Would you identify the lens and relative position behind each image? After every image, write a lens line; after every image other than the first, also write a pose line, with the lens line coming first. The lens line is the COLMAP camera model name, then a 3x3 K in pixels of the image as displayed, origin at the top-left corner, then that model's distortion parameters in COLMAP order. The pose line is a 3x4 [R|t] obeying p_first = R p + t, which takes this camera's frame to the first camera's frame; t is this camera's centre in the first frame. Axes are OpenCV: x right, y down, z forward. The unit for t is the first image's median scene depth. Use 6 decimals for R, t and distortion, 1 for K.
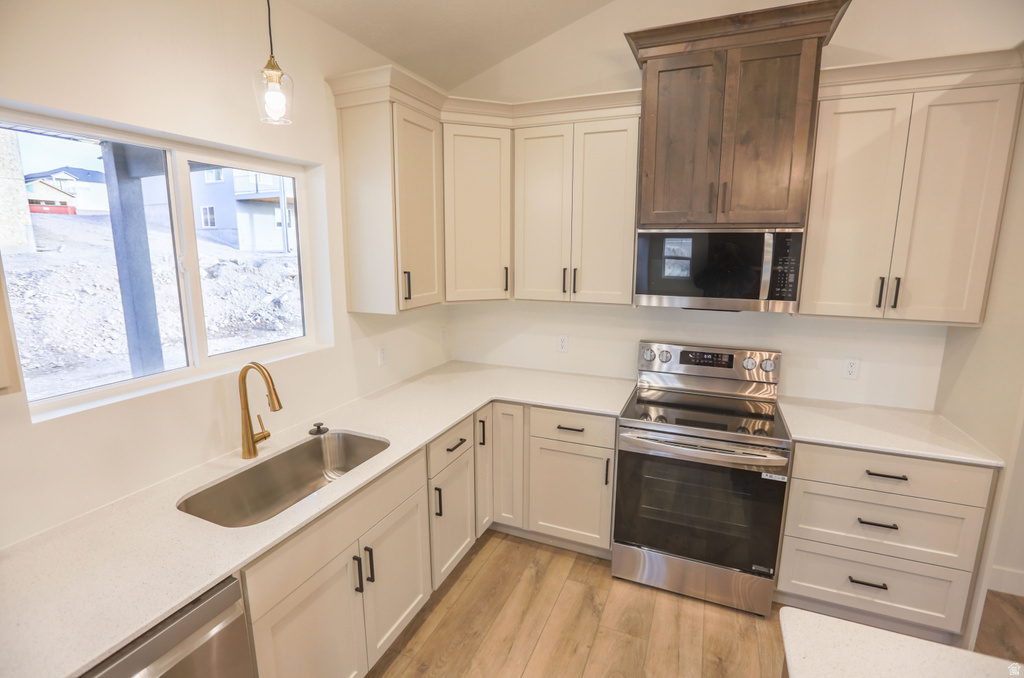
lens RADIAL K [[472.4, 0, 511.3], [0, 472.4, 330.4], [0, 0, 1]] dist [-0.040043, 0.010327]
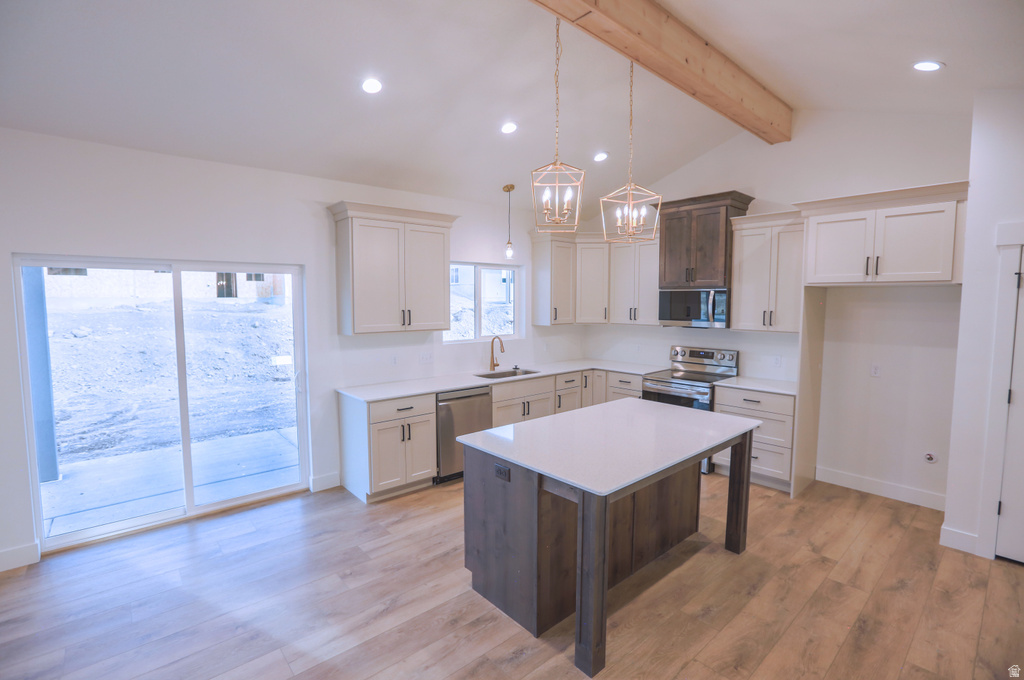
lens RADIAL K [[472.4, 0, 504.6], [0, 472.4, 336.4], [0, 0, 1]] dist [-0.040043, 0.010327]
pose [[0.900837, 0.031386, -0.433021, 0.590347], [-0.073226, 0.994079, -0.080284, 0.229491], [0.427937, 0.104032, 0.897801, -1.247227]]
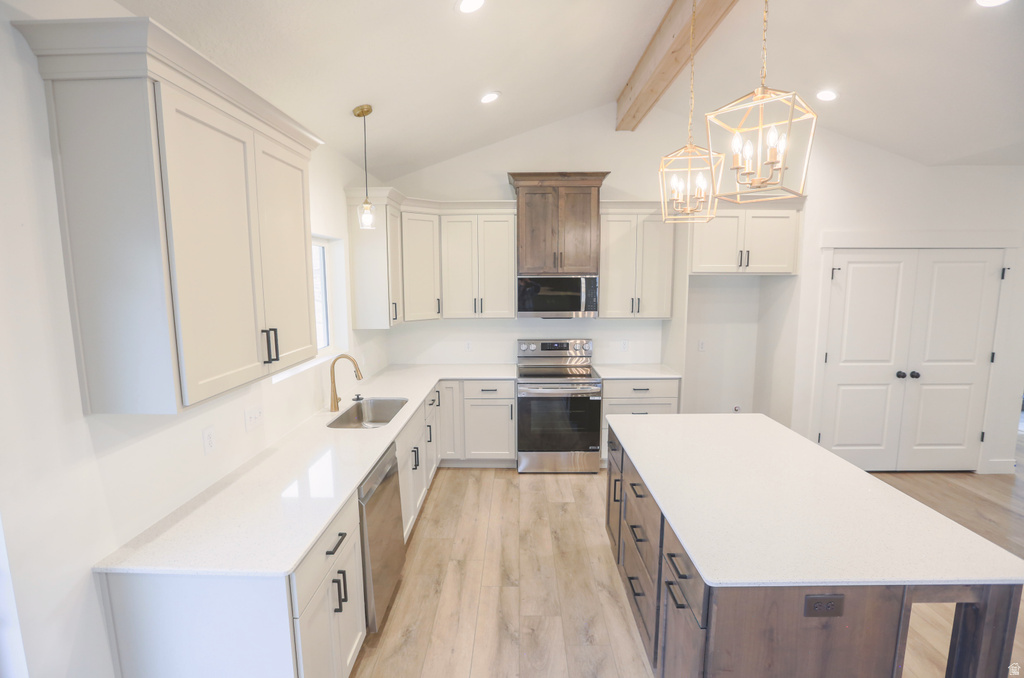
lens RADIAL K [[472.4, 0, 514.6], [0, 472.4, 334.8], [0, 0, 1]] dist [-0.040043, 0.010327]
pose [[0.922931, -0.054846, 0.381038, -0.468690], [0.073653, 0.996672, -0.034939, 0.078058], [-0.377853, 0.060311, 0.923899, -0.694690]]
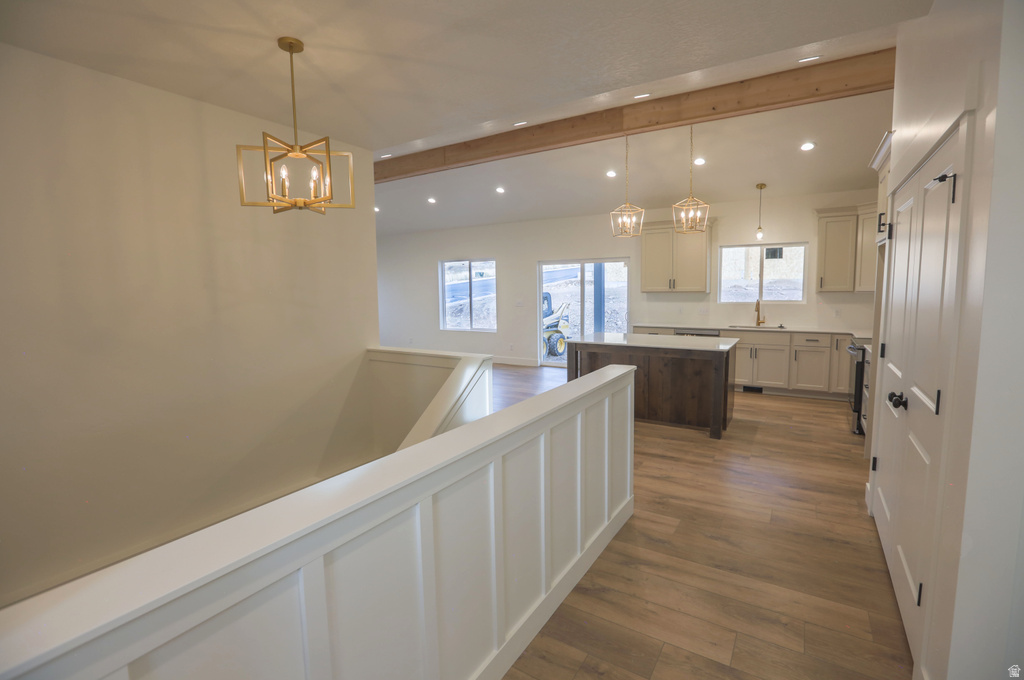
lens RADIAL K [[472.4, 0, 513.0], [0, 472.4, 340.5], [0, 0, 1]] dist [-0.040043, 0.010327]
pose [[-0.158640, 0.108856, -0.981317, 2.730721], [-0.159649, 0.977996, 0.134297, 0.154316], [0.974344, 0.177971, -0.137770, -0.293465]]
